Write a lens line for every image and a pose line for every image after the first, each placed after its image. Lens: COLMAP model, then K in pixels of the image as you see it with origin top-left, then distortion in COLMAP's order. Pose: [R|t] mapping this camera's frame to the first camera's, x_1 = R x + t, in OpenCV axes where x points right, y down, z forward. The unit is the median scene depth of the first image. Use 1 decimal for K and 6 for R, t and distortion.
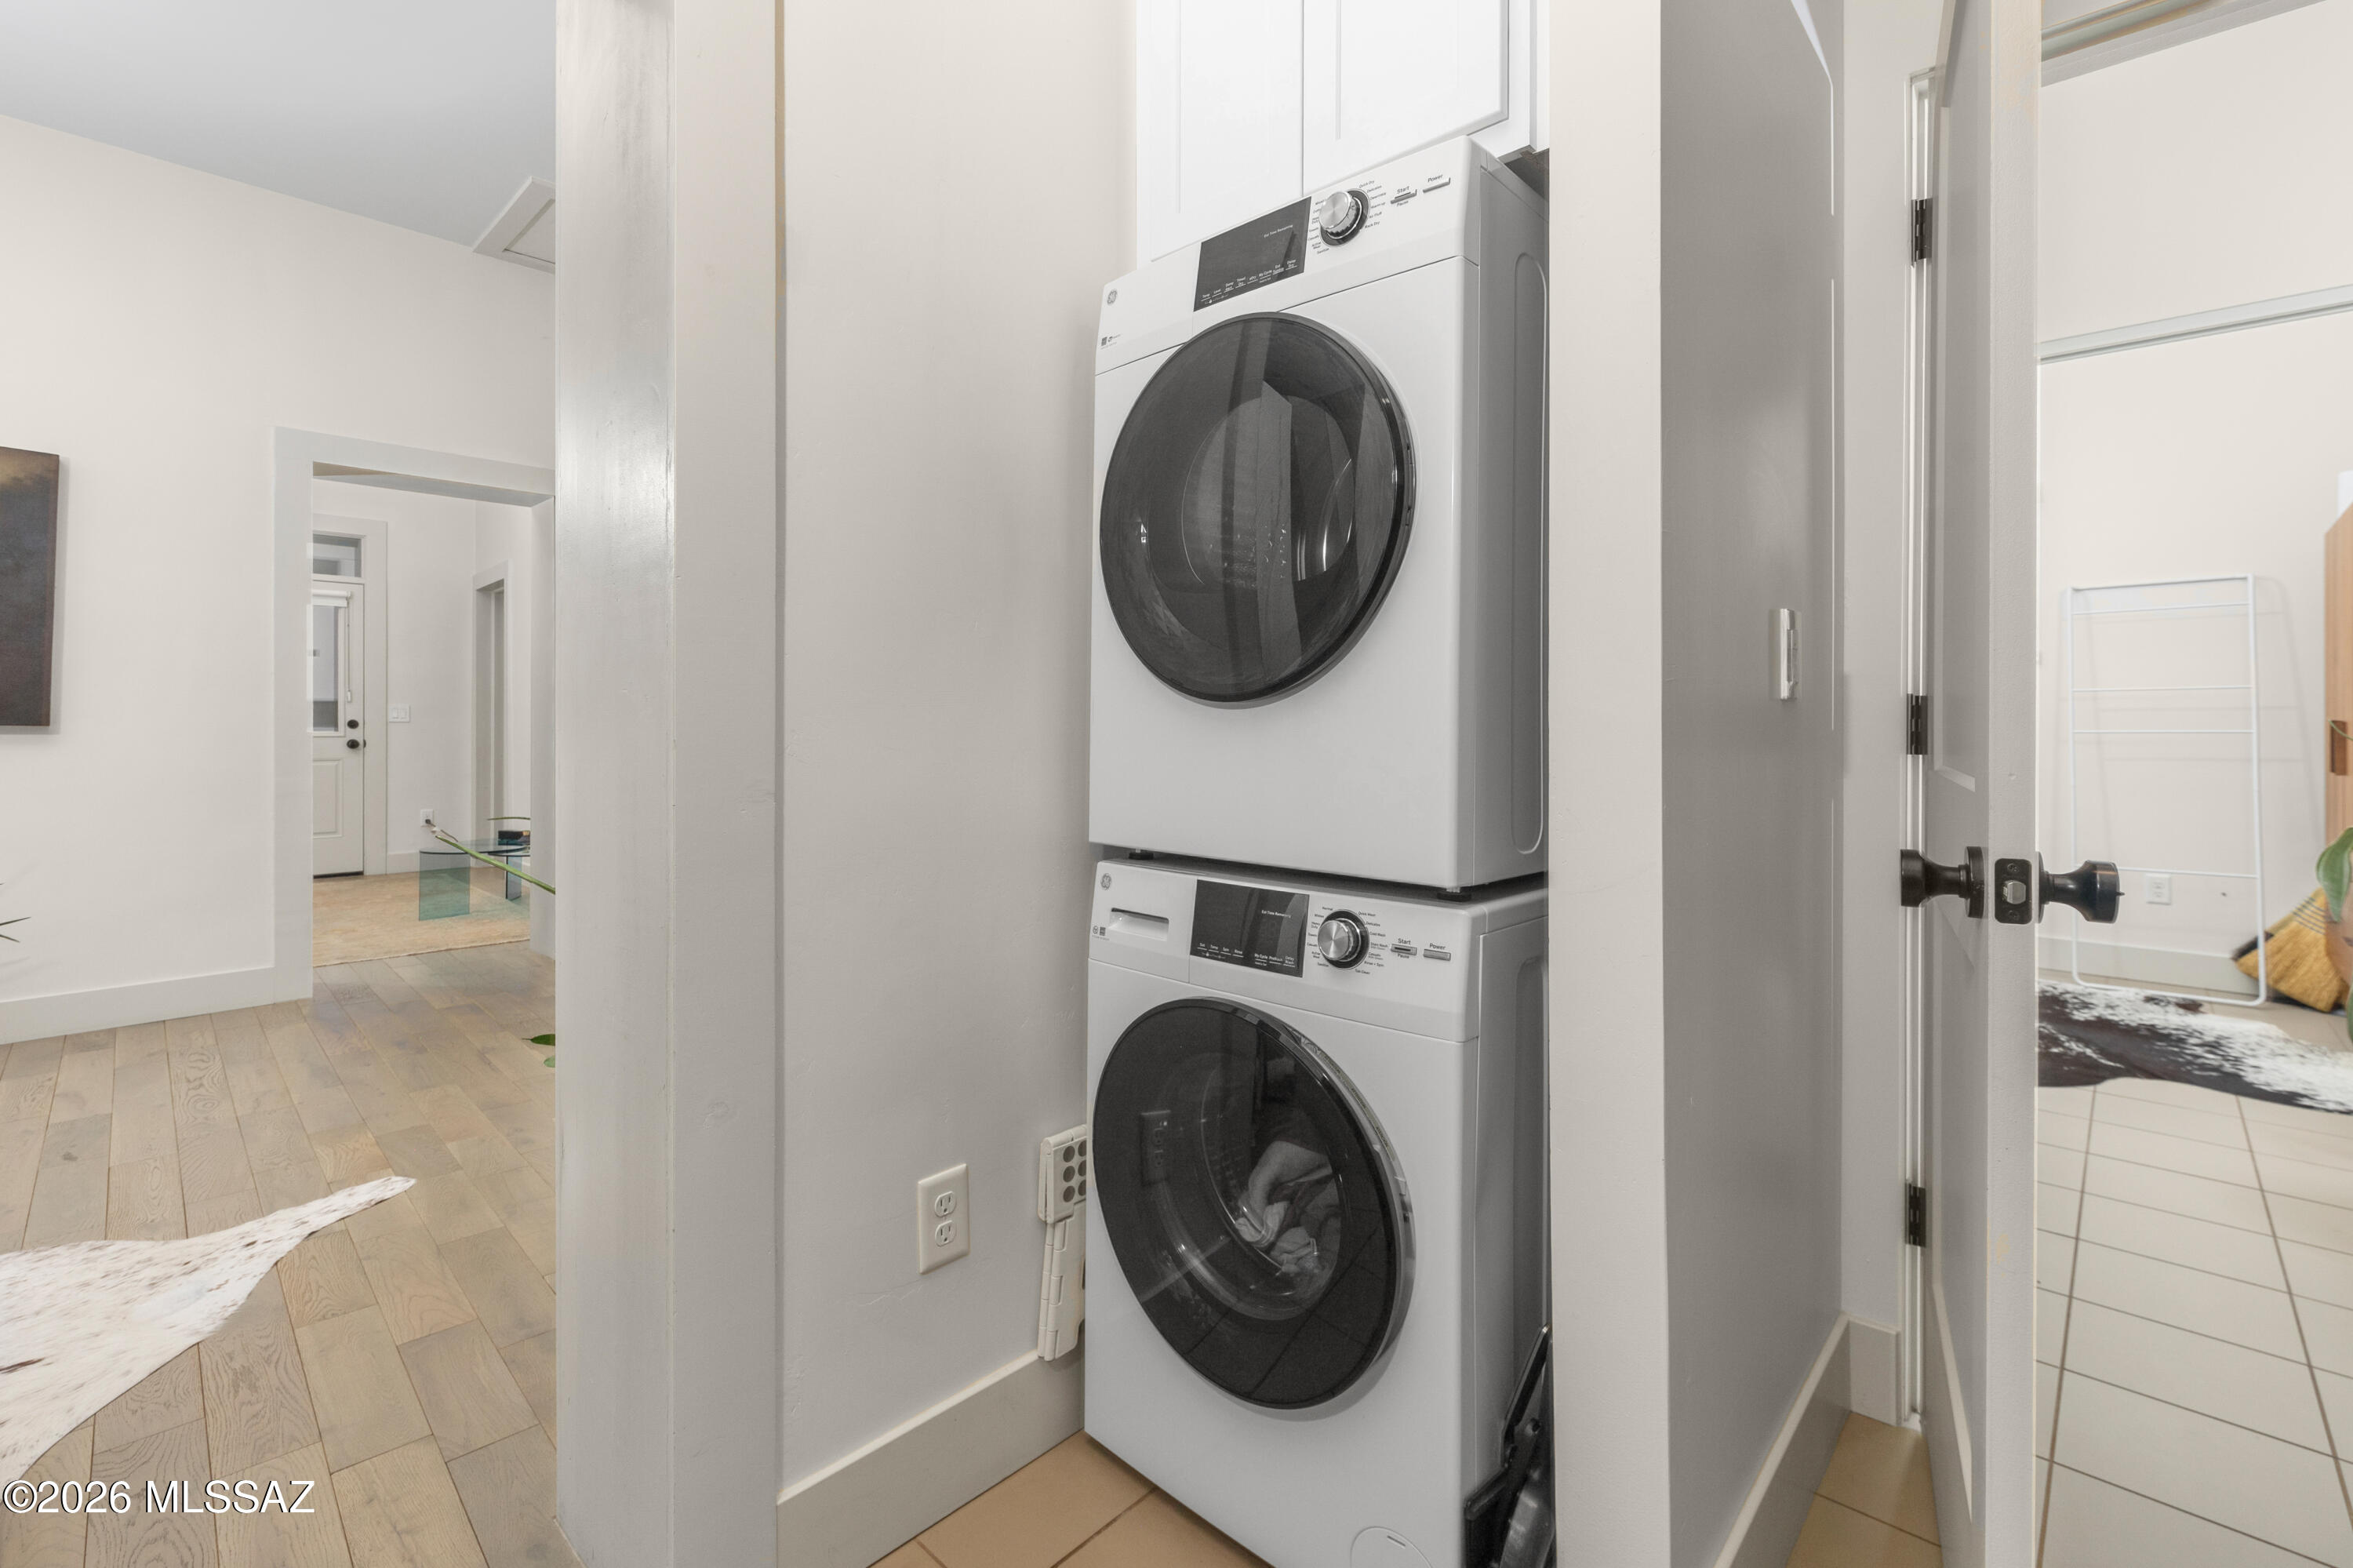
lens RADIAL K [[1041.0, 0, 1163.3], [0, 1041.0, 716.8], [0, 0, 1]] dist [-0.000764, -0.000551]
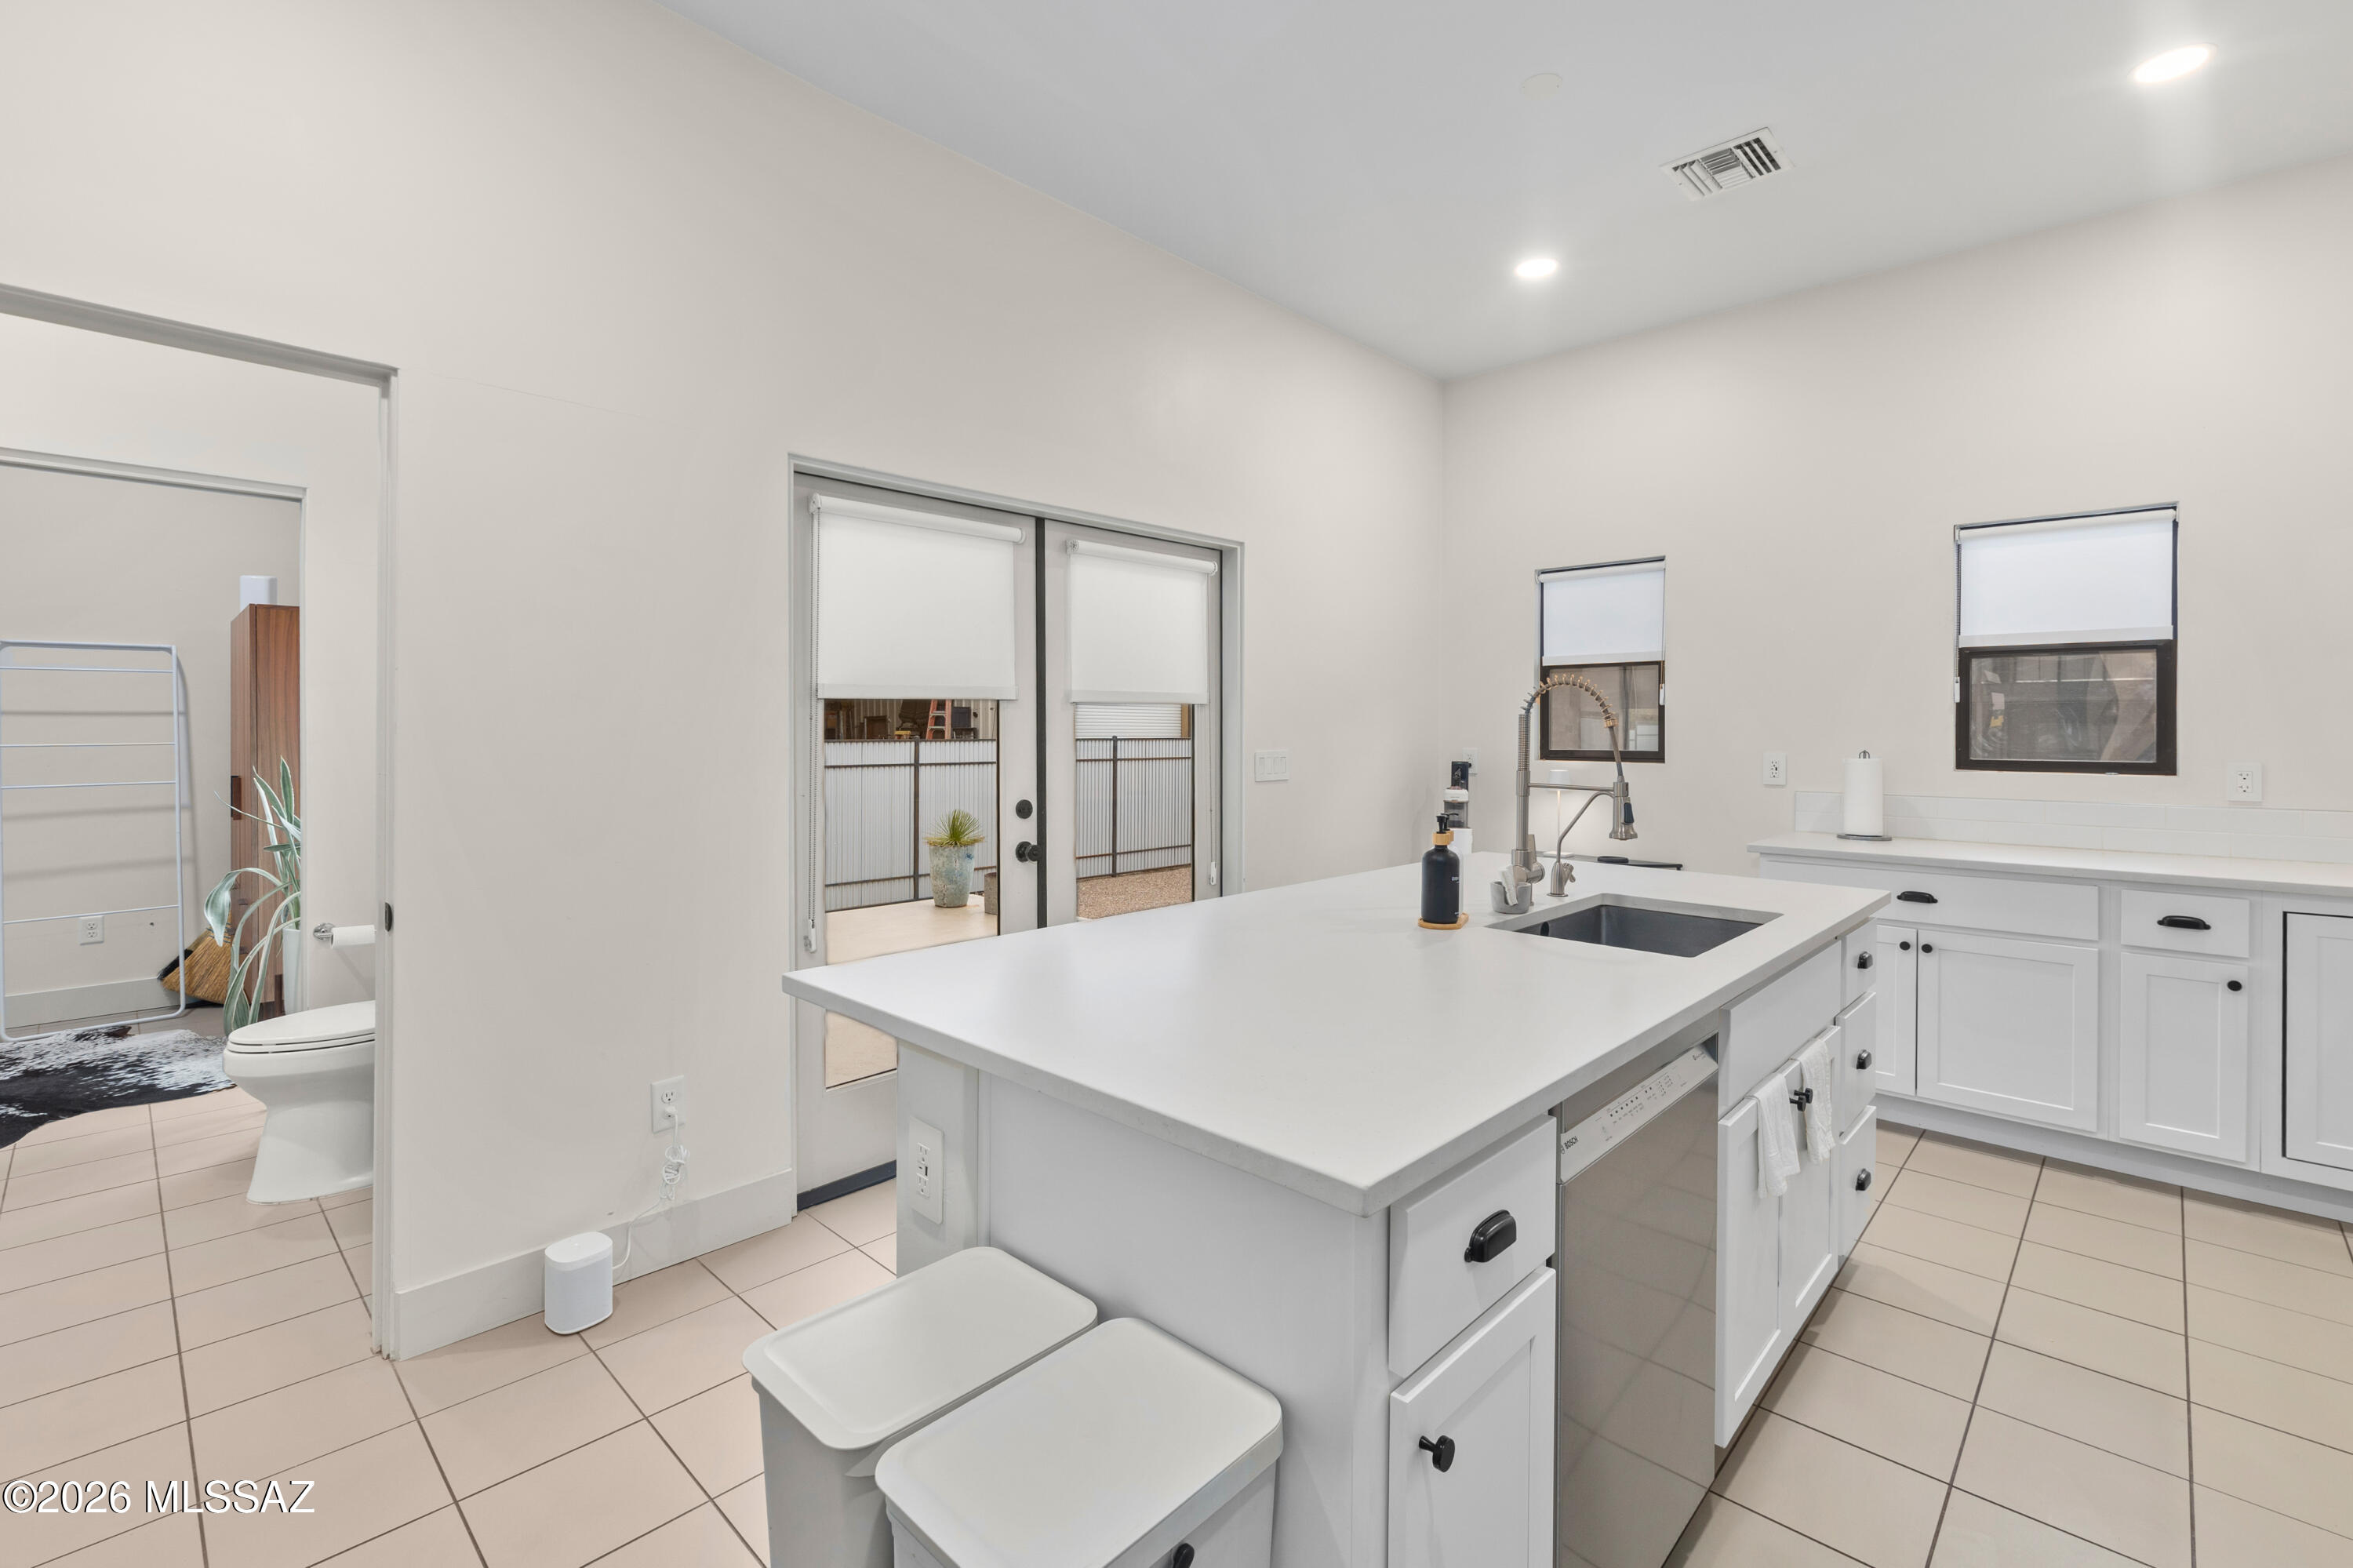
lens RADIAL K [[1041.0, 0, 1174.1], [0, 1041.0, 737.7], [0, 0, 1]] dist [-0.000764, -0.000551]
pose [[0.014861, -0.008322, 0.999855, -0.119493], [-0.010803, 0.999906, 0.008483, -0.066160], [-0.999831, -0.010928, 0.014770, -0.161087]]
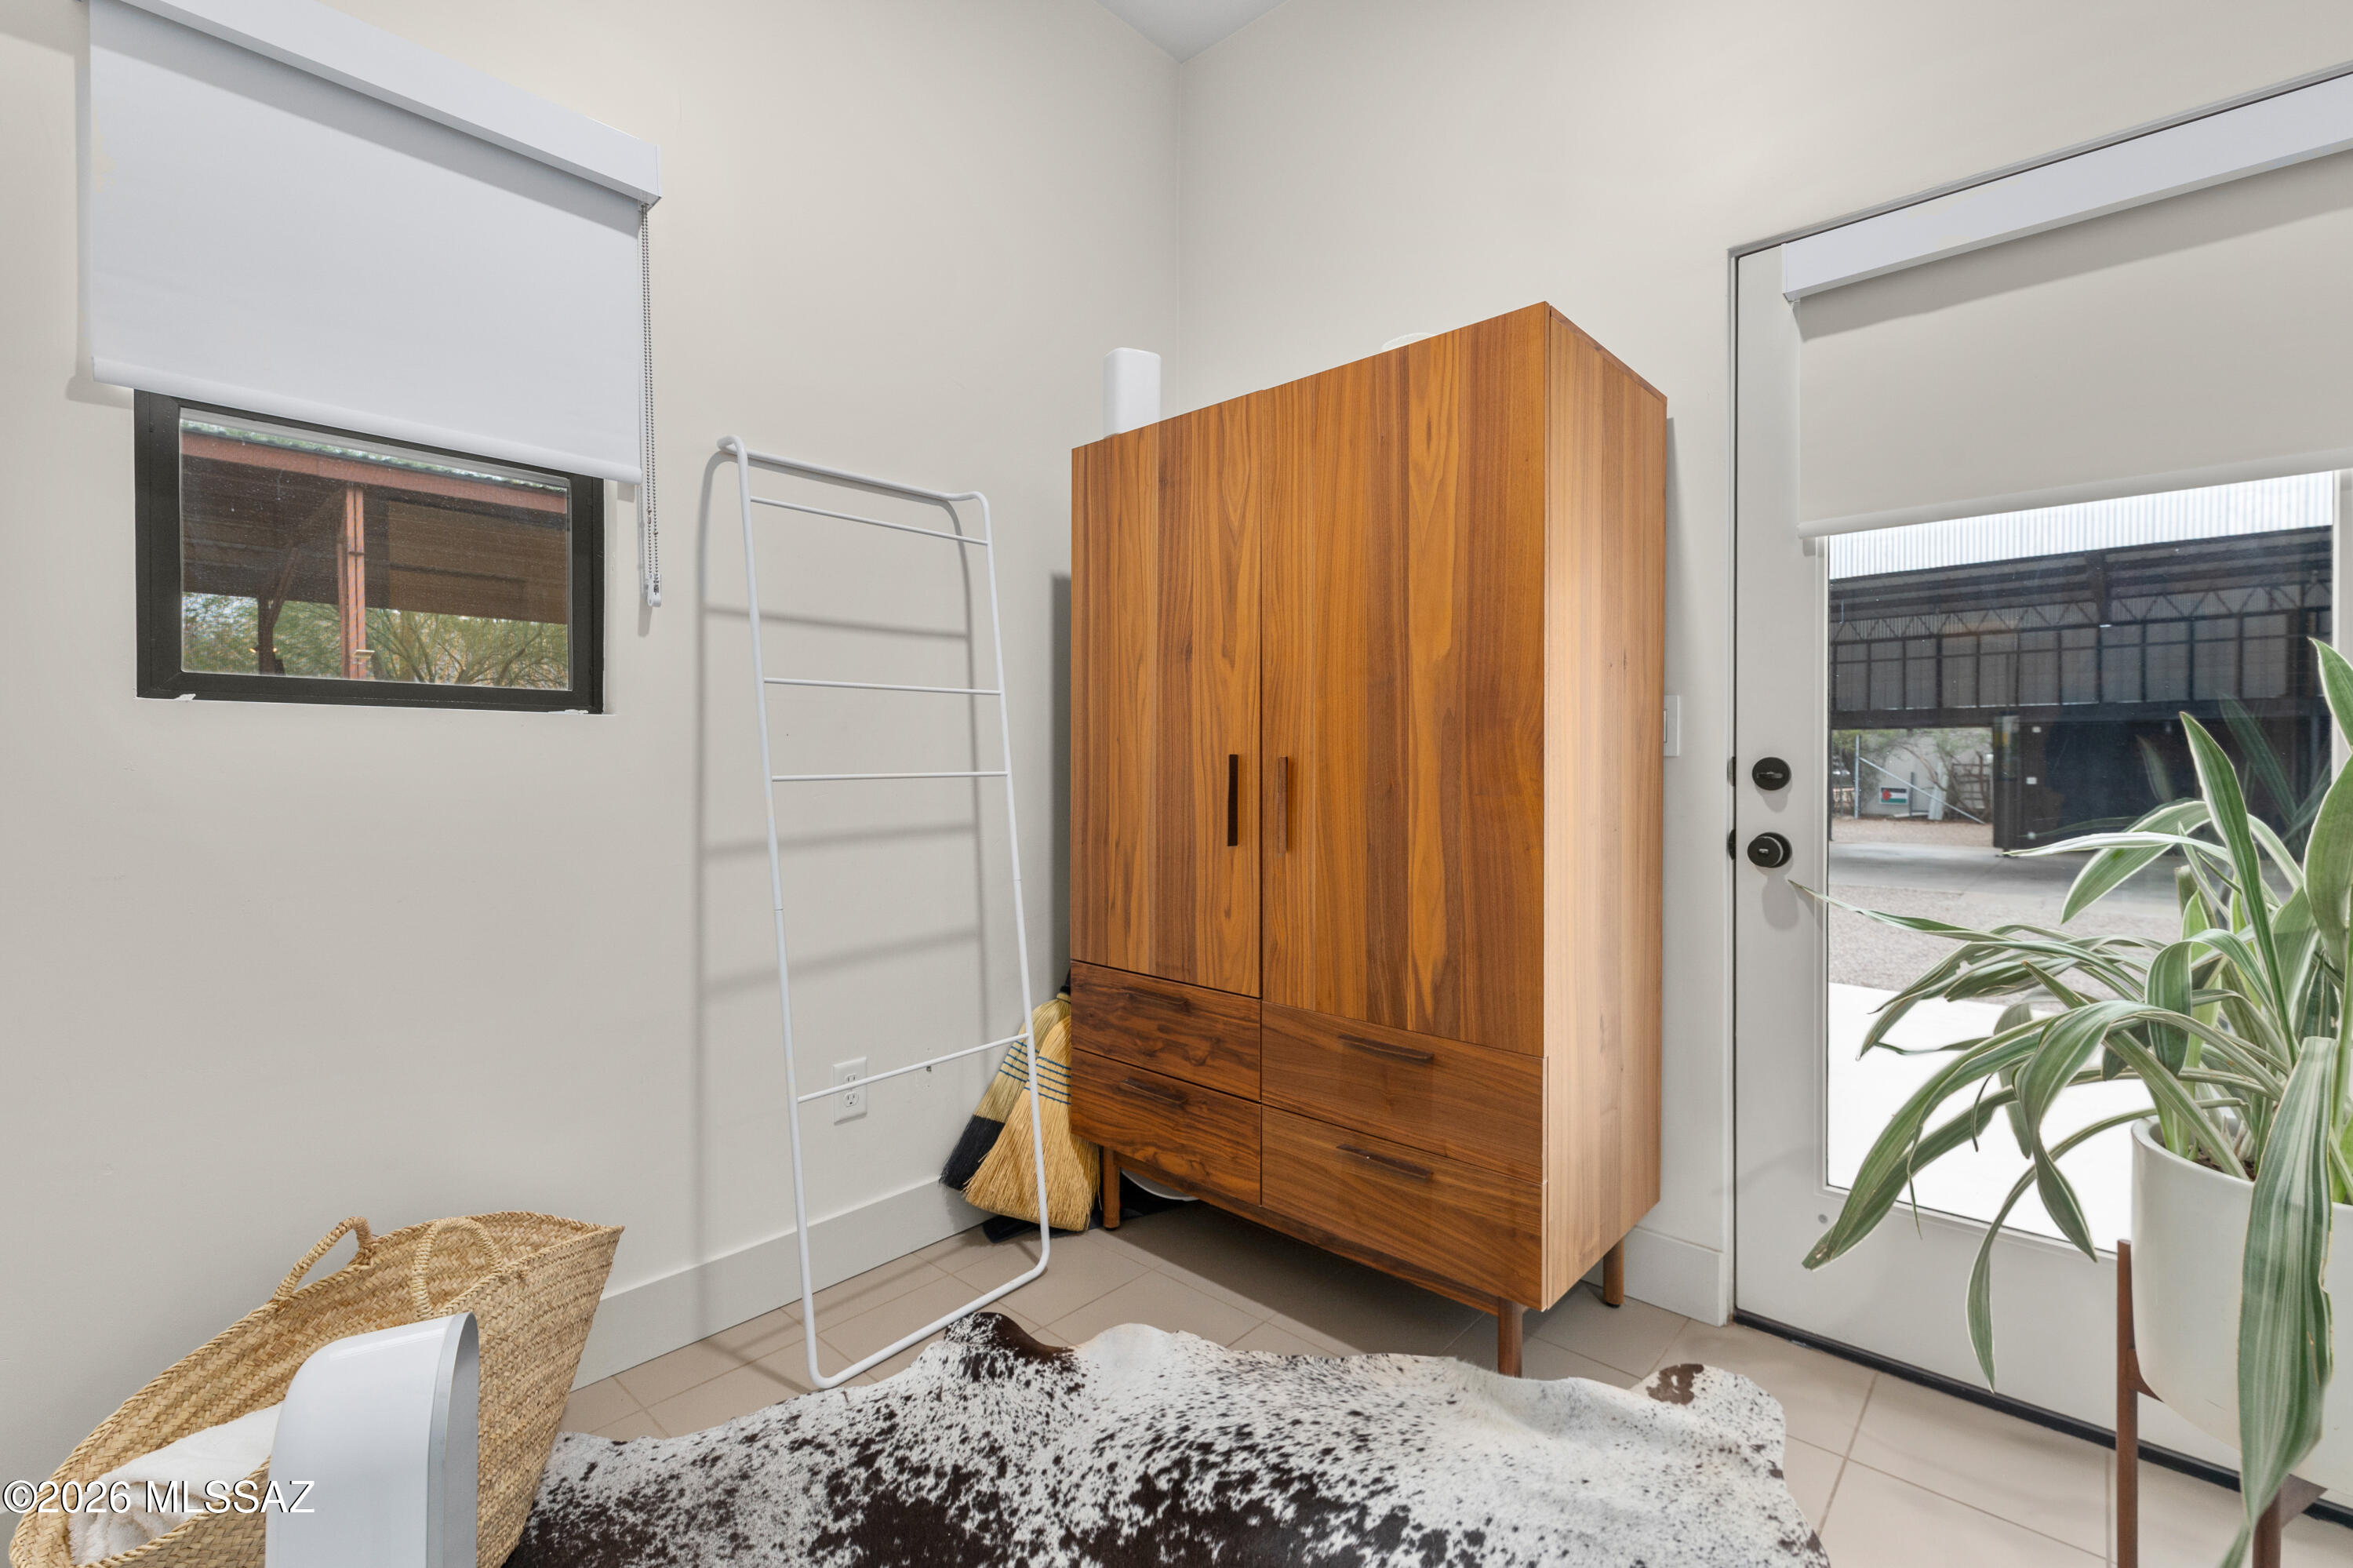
lens RADIAL K [[1041.0, 0, 1248.8], [0, 1041.0, 782.2], [0, 0, 1]] dist [-0.000764, -0.000551]
pose [[-0.020407, -0.019667, 0.999598, 0.556919], [-0.007188, 0.999784, 0.019524, 0.007382], [-0.999766, -0.006787, -0.020544, 0.997973]]
